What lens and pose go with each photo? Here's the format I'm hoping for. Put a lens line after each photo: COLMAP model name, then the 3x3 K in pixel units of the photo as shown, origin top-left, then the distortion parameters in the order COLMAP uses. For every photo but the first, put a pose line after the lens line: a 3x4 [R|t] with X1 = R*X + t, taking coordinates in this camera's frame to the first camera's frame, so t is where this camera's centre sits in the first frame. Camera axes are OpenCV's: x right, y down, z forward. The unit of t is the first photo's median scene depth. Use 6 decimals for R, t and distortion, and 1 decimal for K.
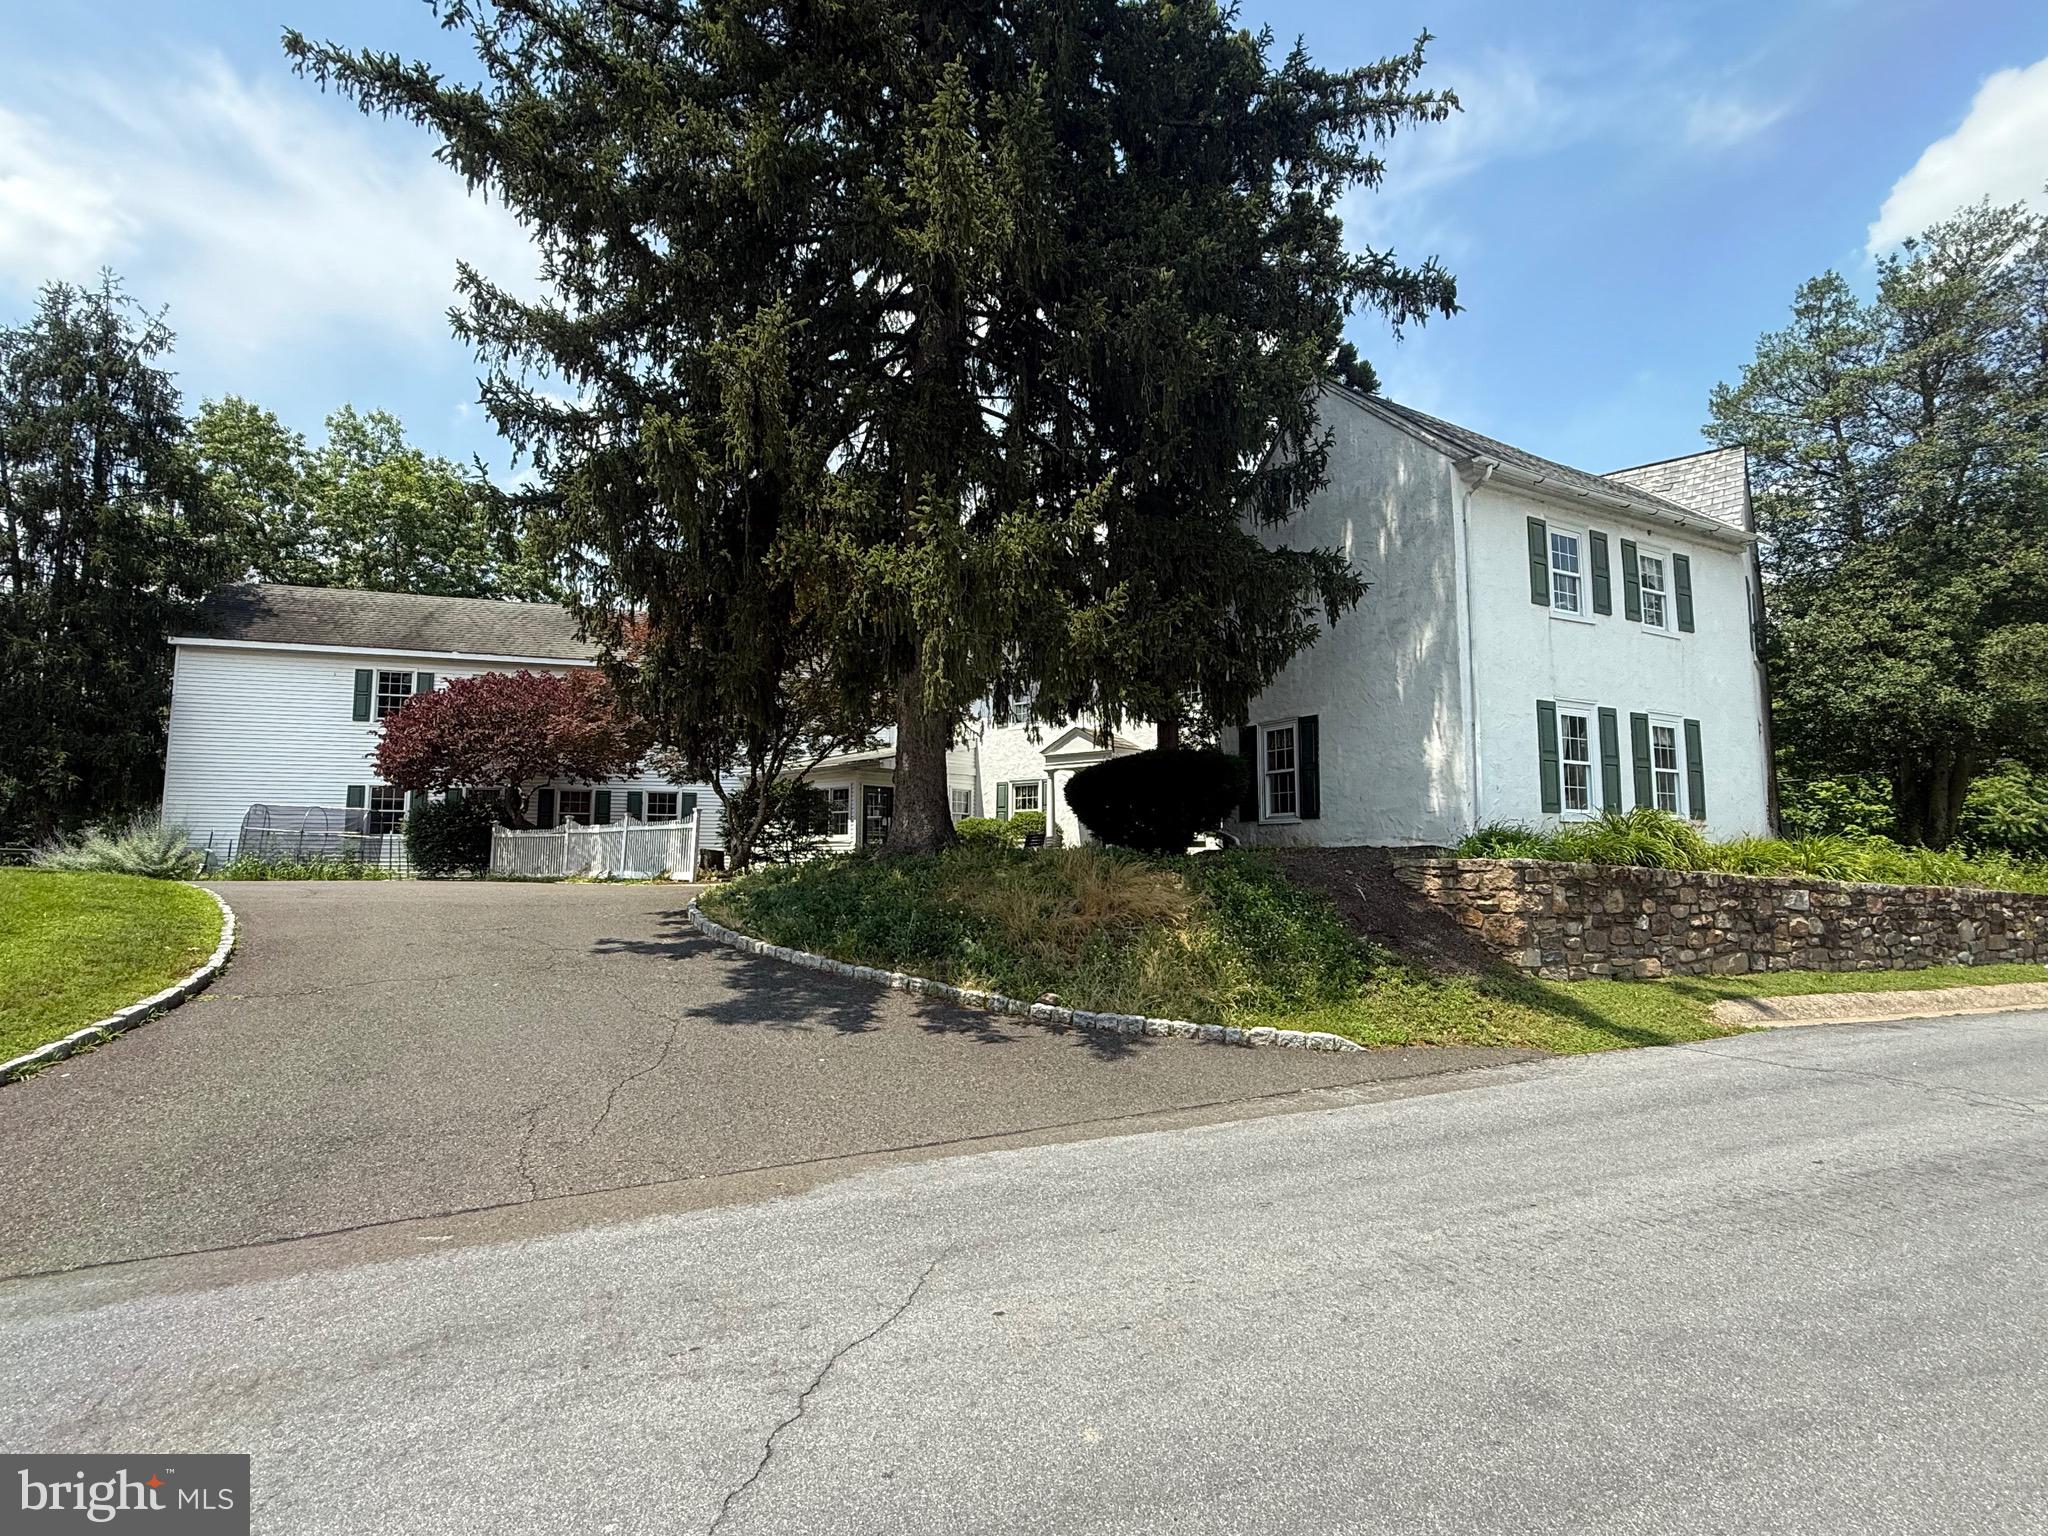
lens RADIAL K [[991.7, 0, 1028.3], [0, 991.7, 766.3], [0, 0, 1]] dist [-0.001350, 0.000797]
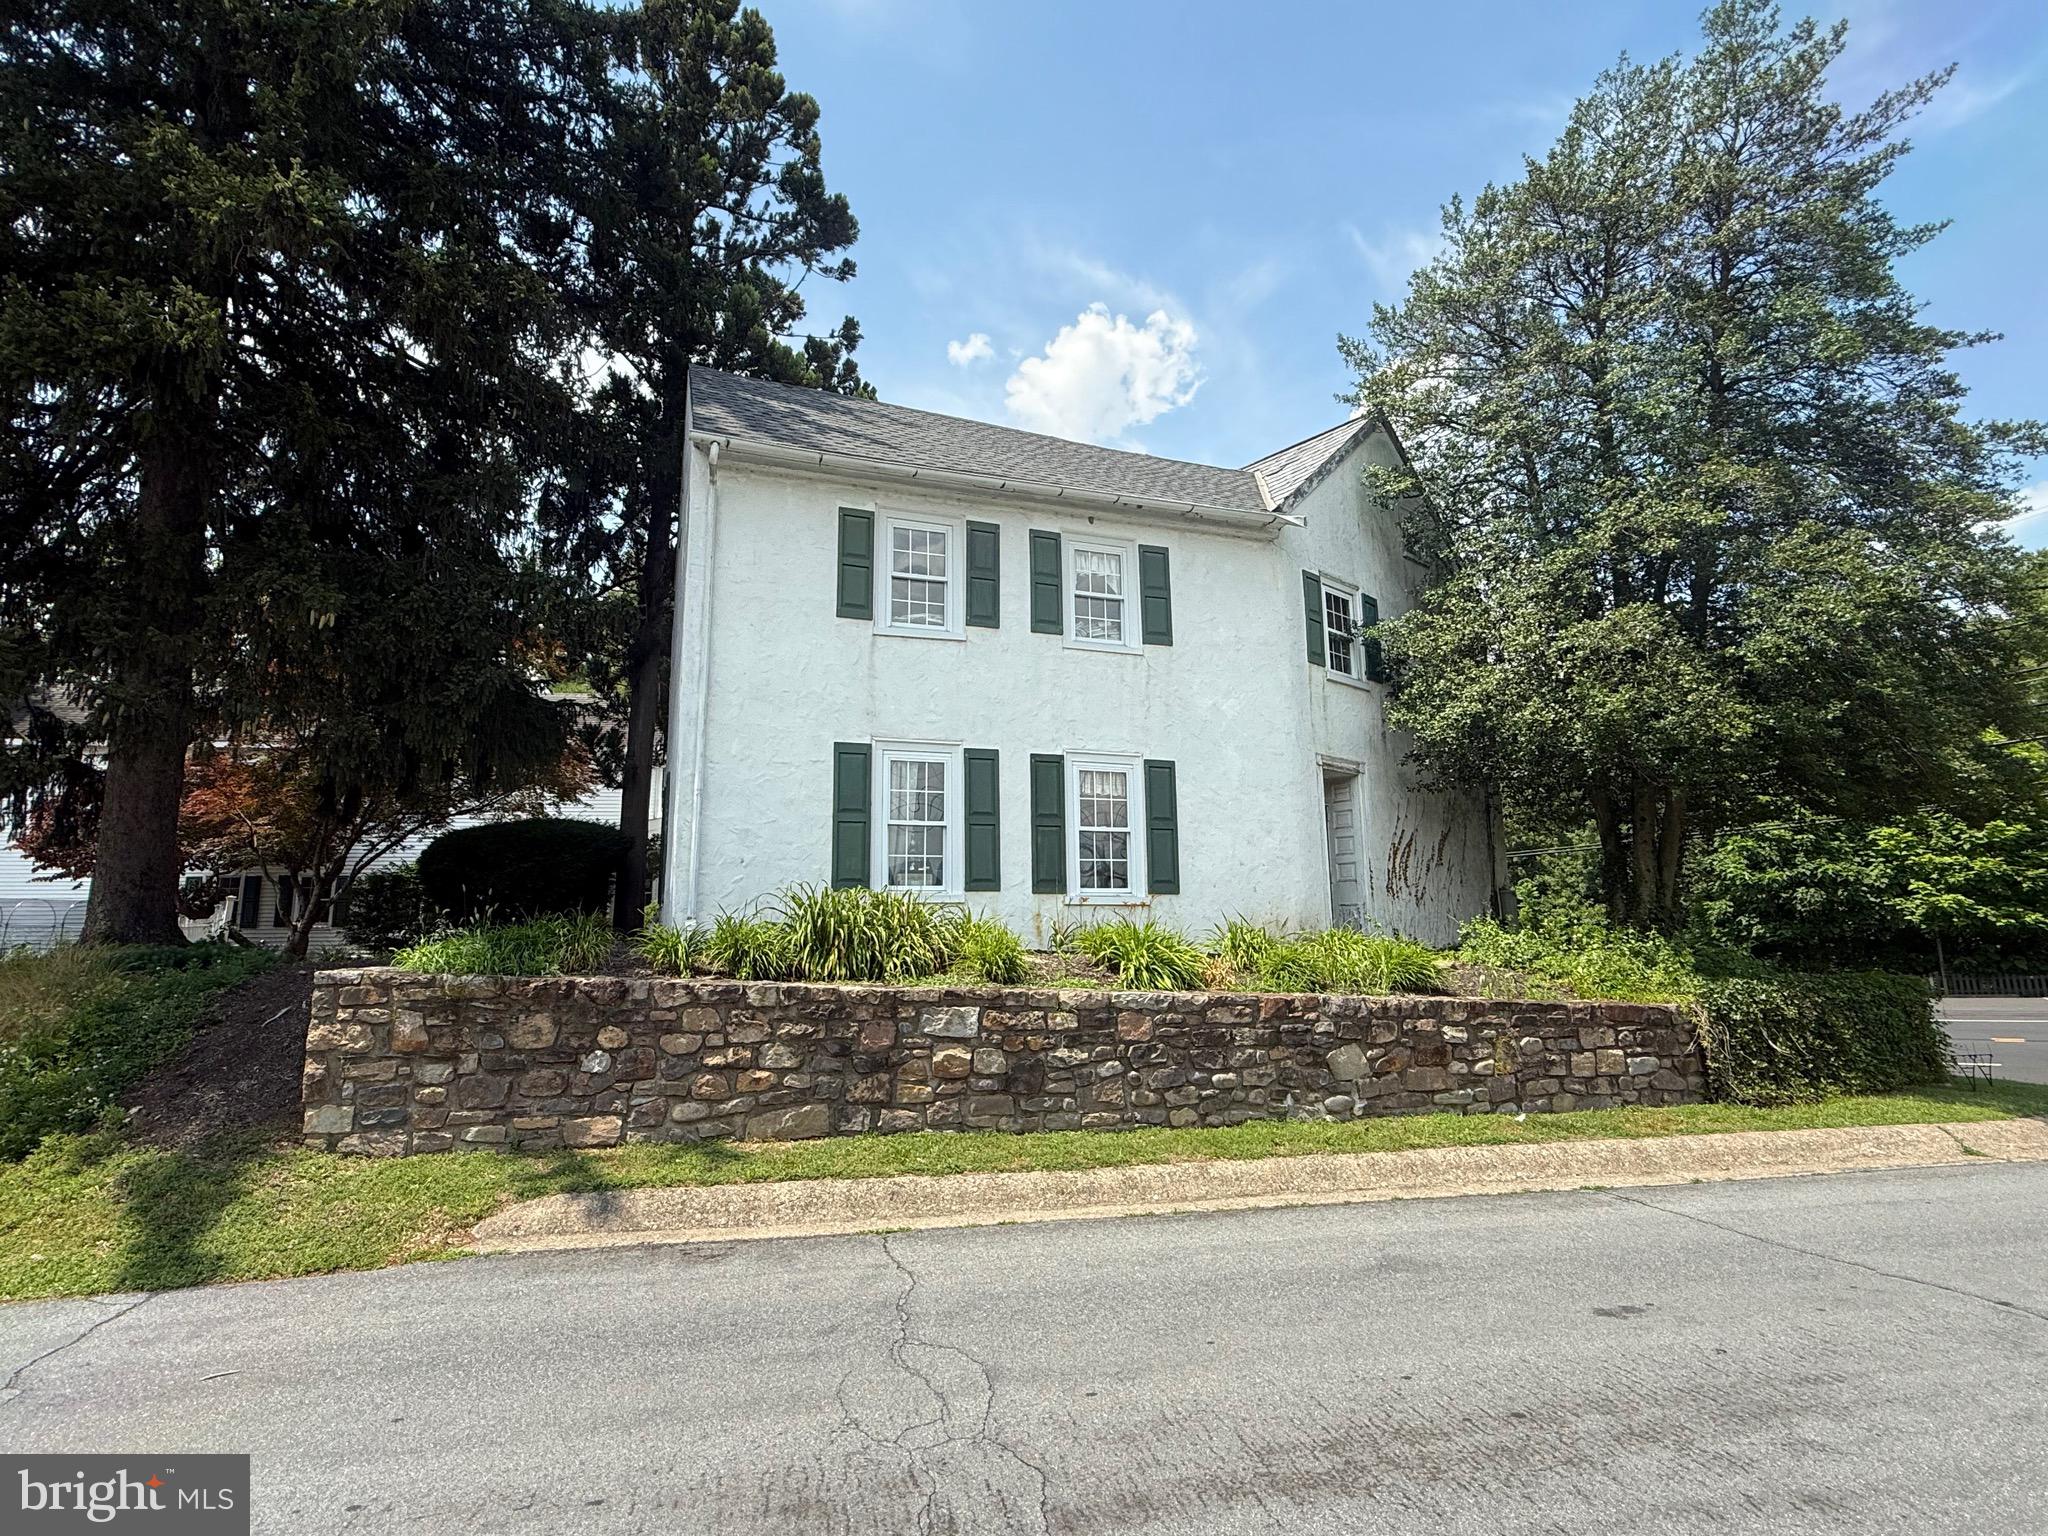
lens RADIAL K [[991.7, 0, 1017.2], [0, 991.7, 769.1], [0, 0, 1]] dist [-0.001350, 0.000797]
pose [[0.986214, -0.038414, -0.160956, 0.906663], [0.027687, 0.997276, -0.068365, 0.010301], [0.163143, 0.062966, 0.984591, 0.323047]]
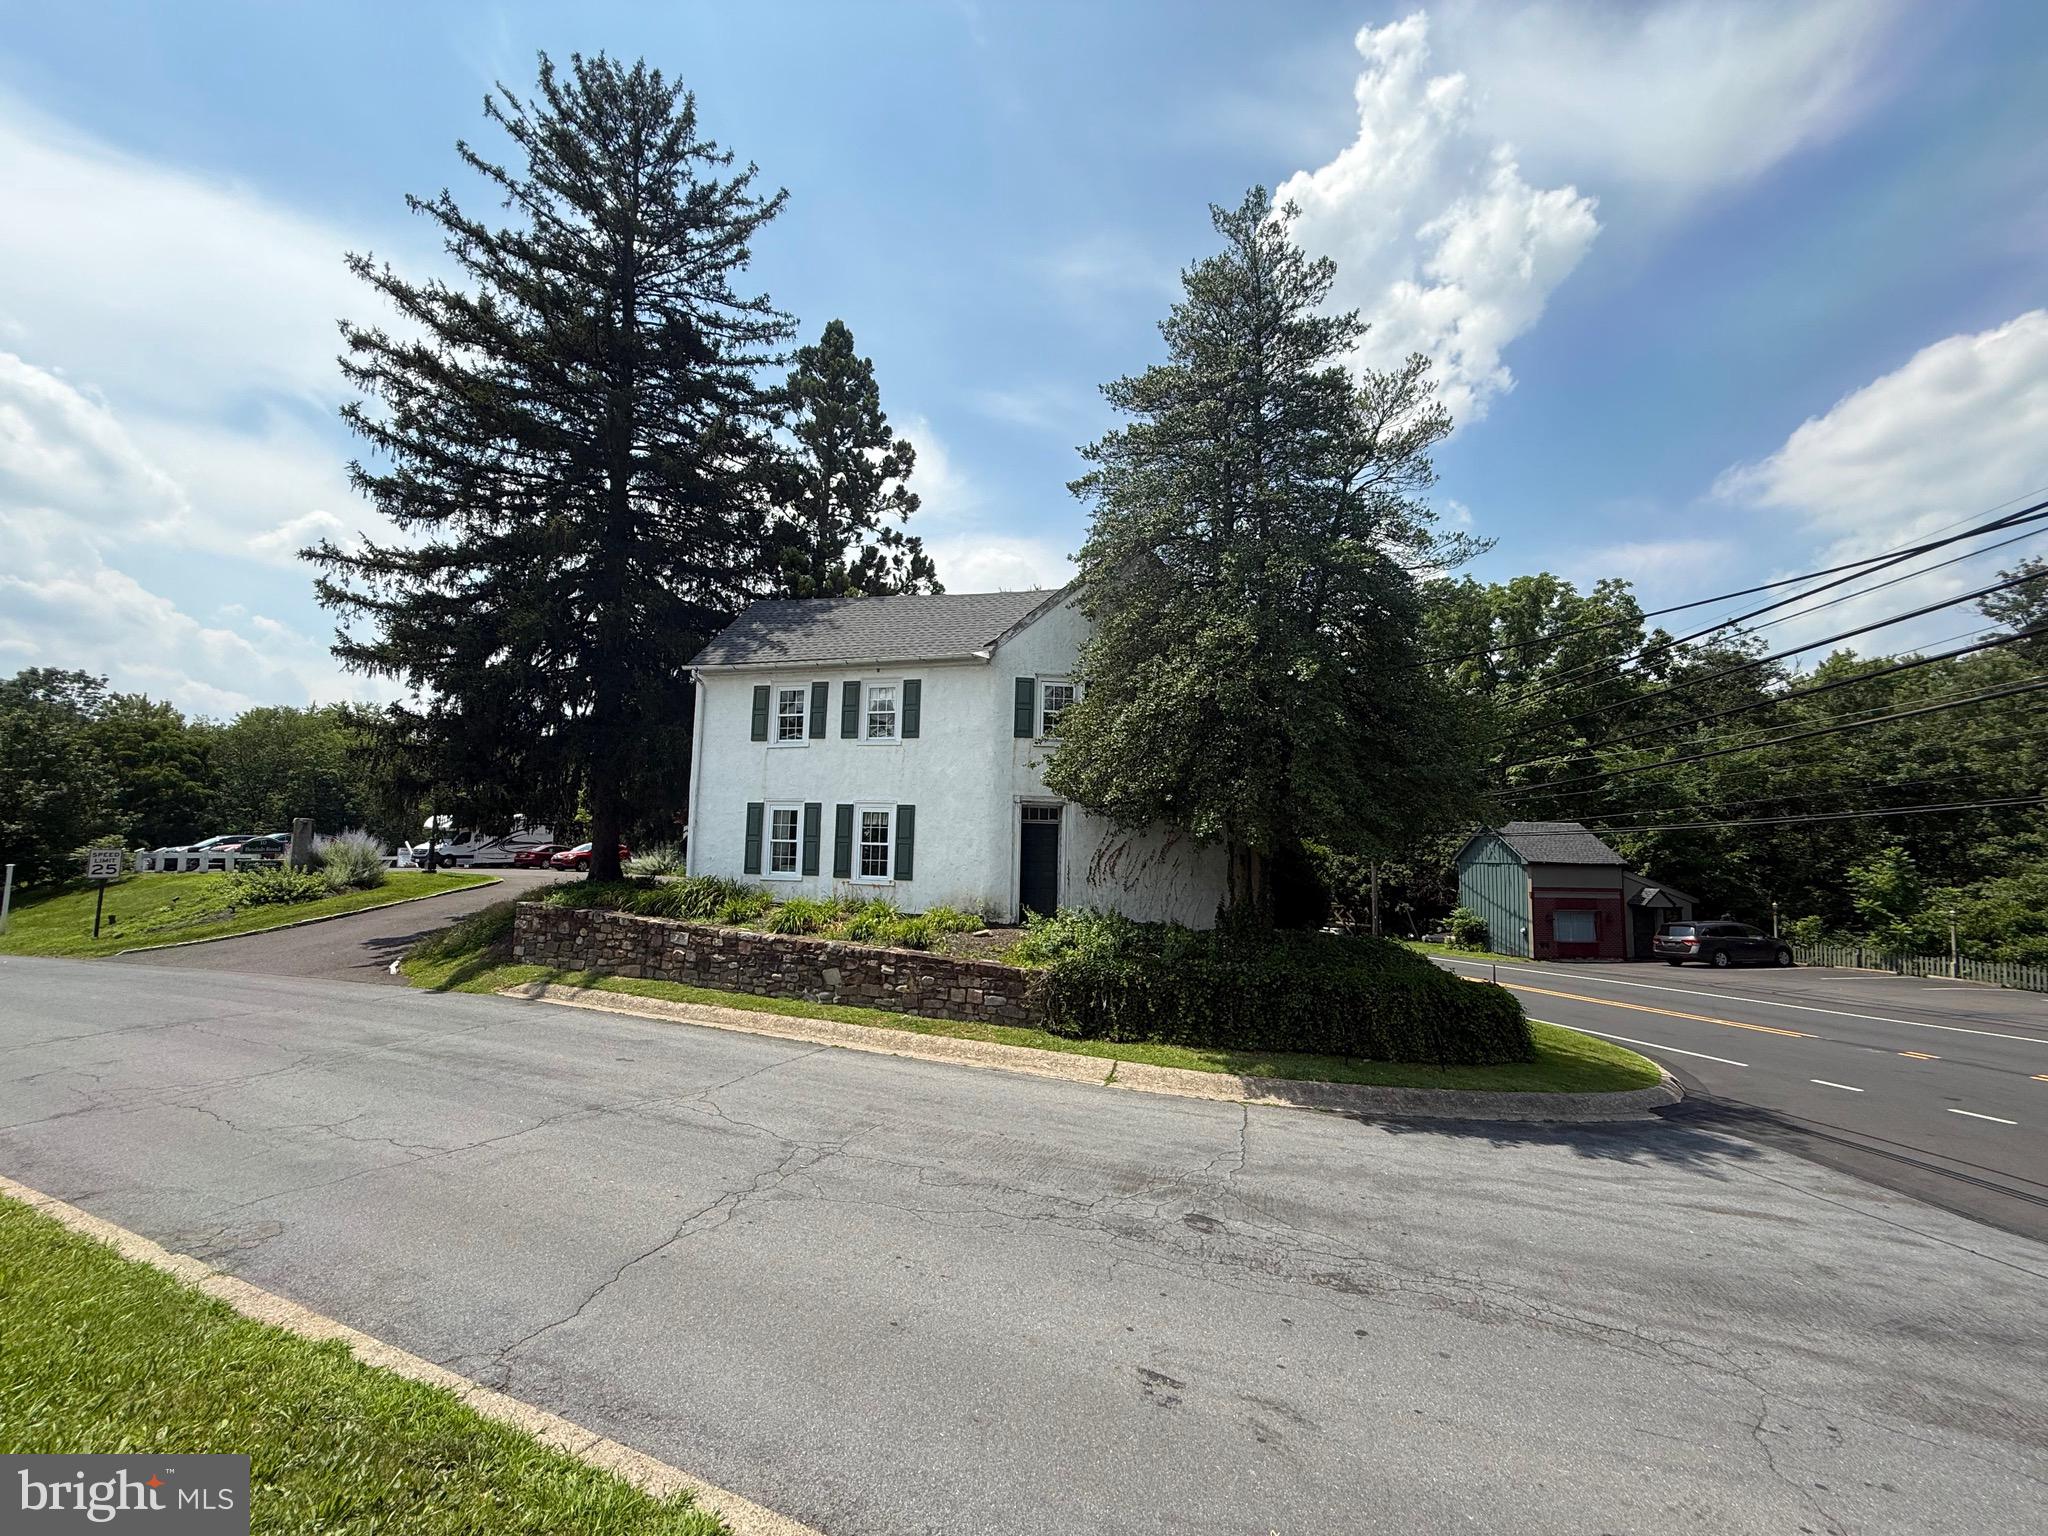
lens RADIAL K [[828.6, 0, 1010.3], [0, 828.6, 763.4], [0, 0, 1]] dist [0.006111, 0.000126]
pose [[0.708819, -0.056139, -0.703153, 2.064765], [0.045057, 0.998396, -0.034290, -0.077384], [0.703950, -0.007377, 0.710212, 0.406525]]
